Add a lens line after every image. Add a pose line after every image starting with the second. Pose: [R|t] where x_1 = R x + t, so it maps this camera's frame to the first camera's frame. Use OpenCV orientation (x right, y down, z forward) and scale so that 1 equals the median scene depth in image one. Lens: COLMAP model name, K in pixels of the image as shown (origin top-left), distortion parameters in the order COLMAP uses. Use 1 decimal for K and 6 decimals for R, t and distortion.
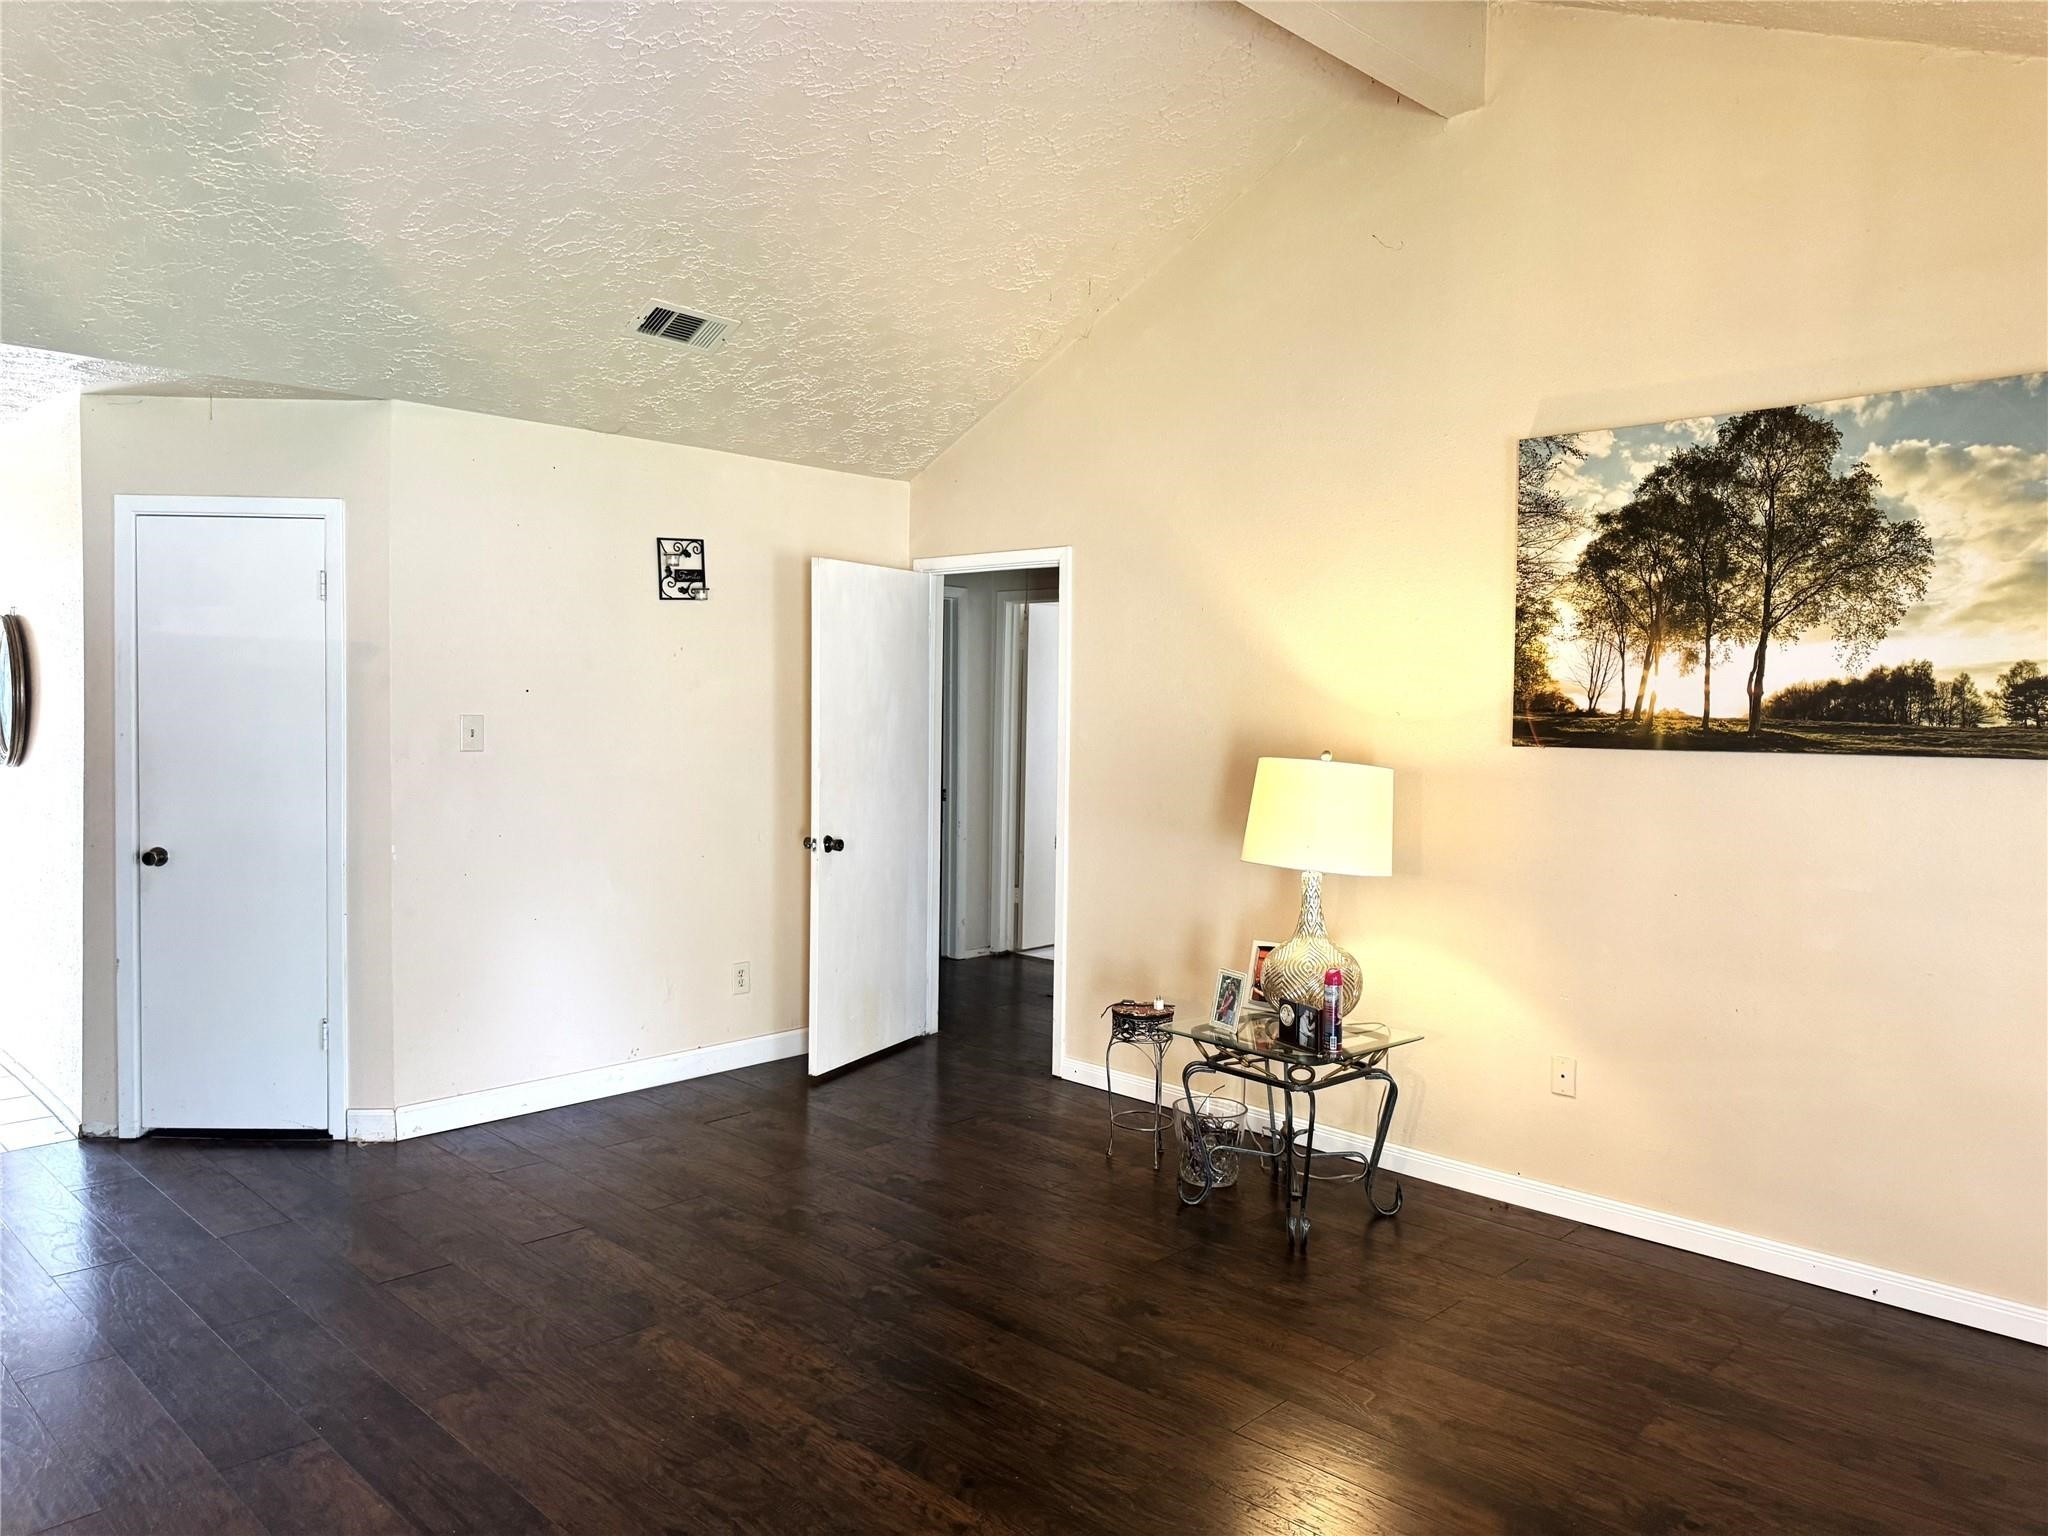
lens RADIAL K [[1466.6, 0, 1045.8], [0, 1466.6, 769.5], [0, 0, 1]] dist [0.100439, -0.106272]
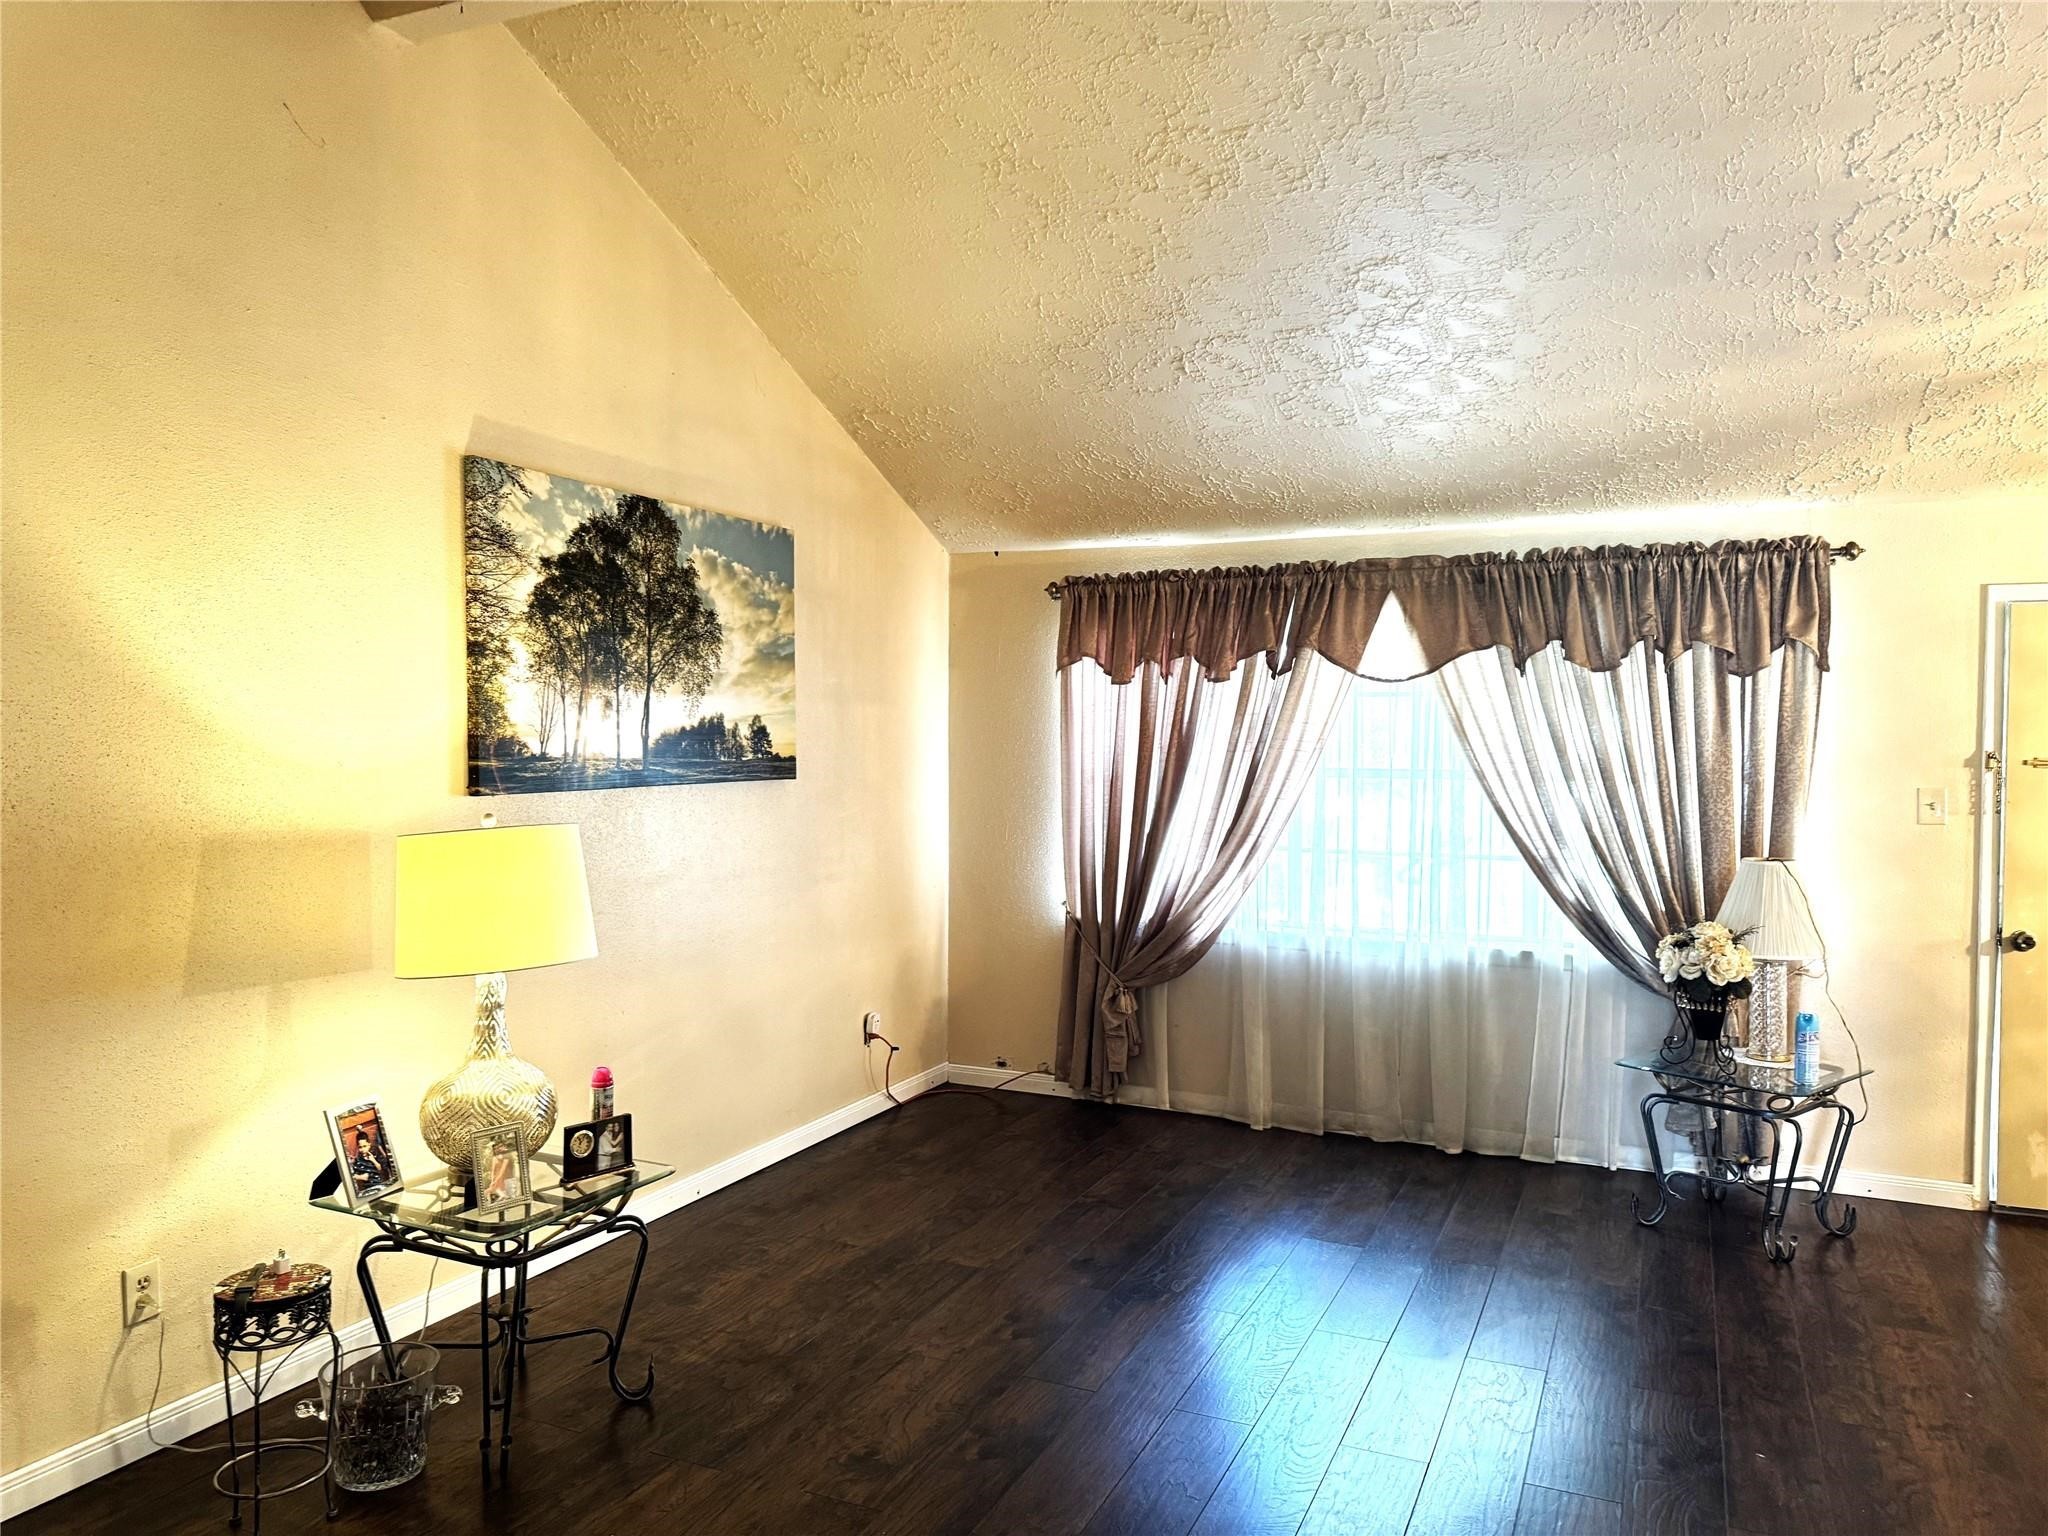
lens RADIAL K [[1466.6, 0, 1014.8], [0, 1466.6, 782.2], [0, 0, 1]] dist [0.100439, -0.106272]
pose [[-0.336663, -0.043694, 0.940611, -0.722842], [0.035147, 0.997644, 0.058923, -0.074357], [-0.940969, 0.052897, -0.334334, 1.124442]]
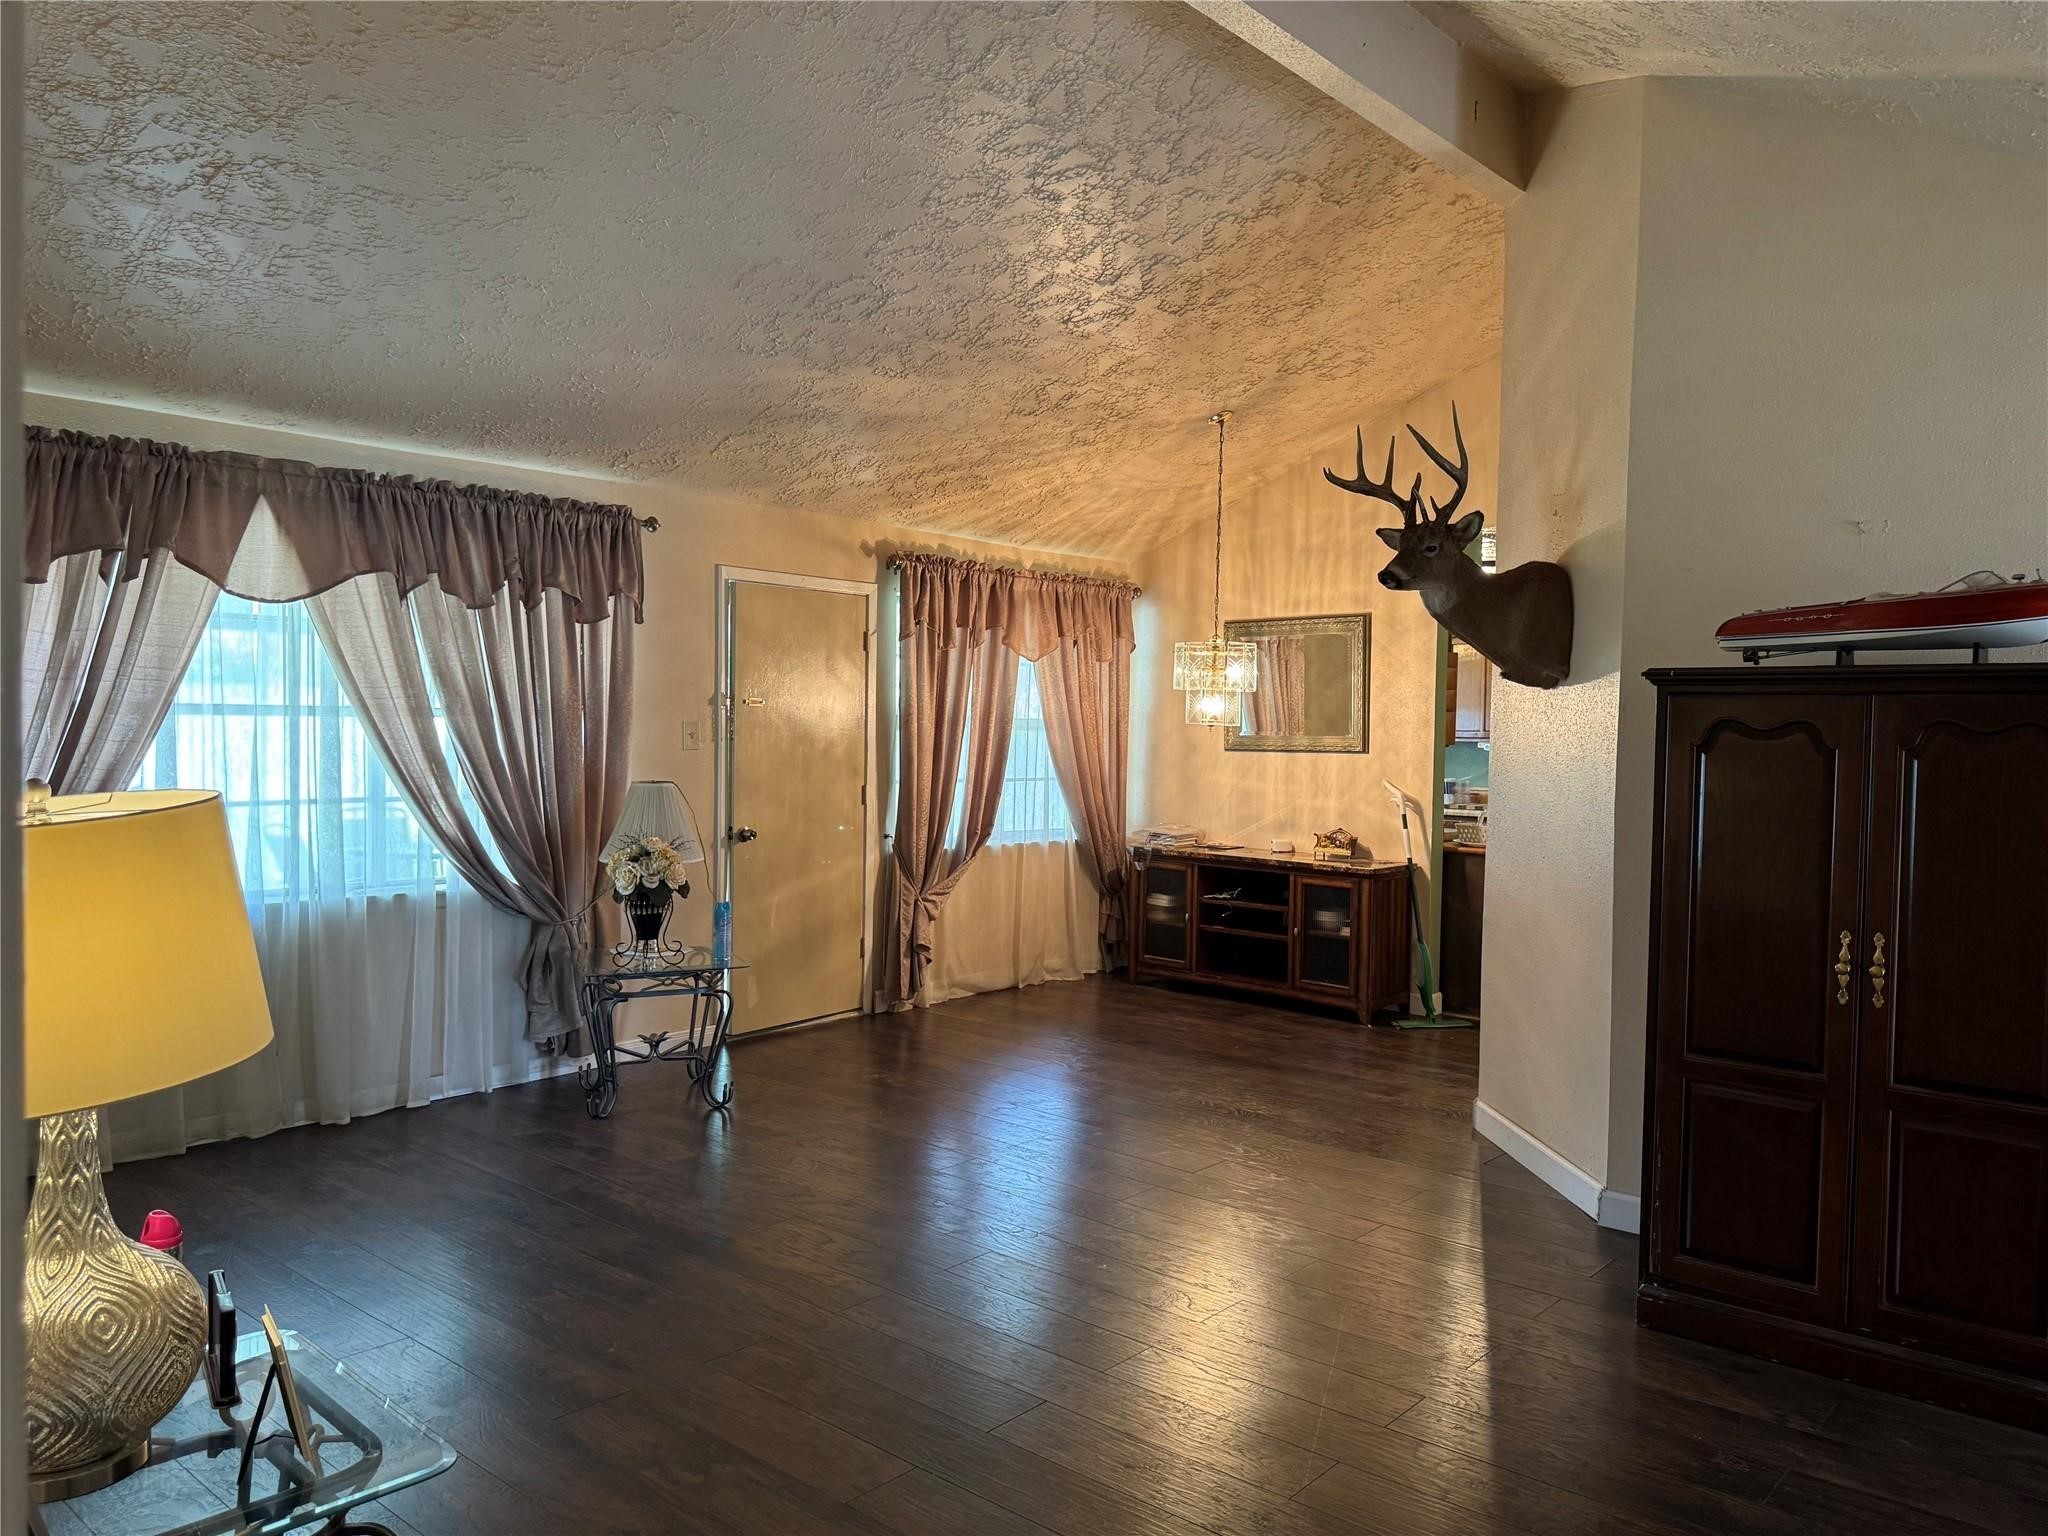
lens RADIAL K [[1551.6, 0, 1031.3], [0, 1551.6, 774.3], [0, 0, 1]] dist [-0.038242, -0.004490]
pose [[-0.992164, -0.031916, -0.120799, -0.010866], [-0.041839, 0.995874, 0.080524, -0.060685], [0.117731, 0.084947, -0.989406, 1.620322]]
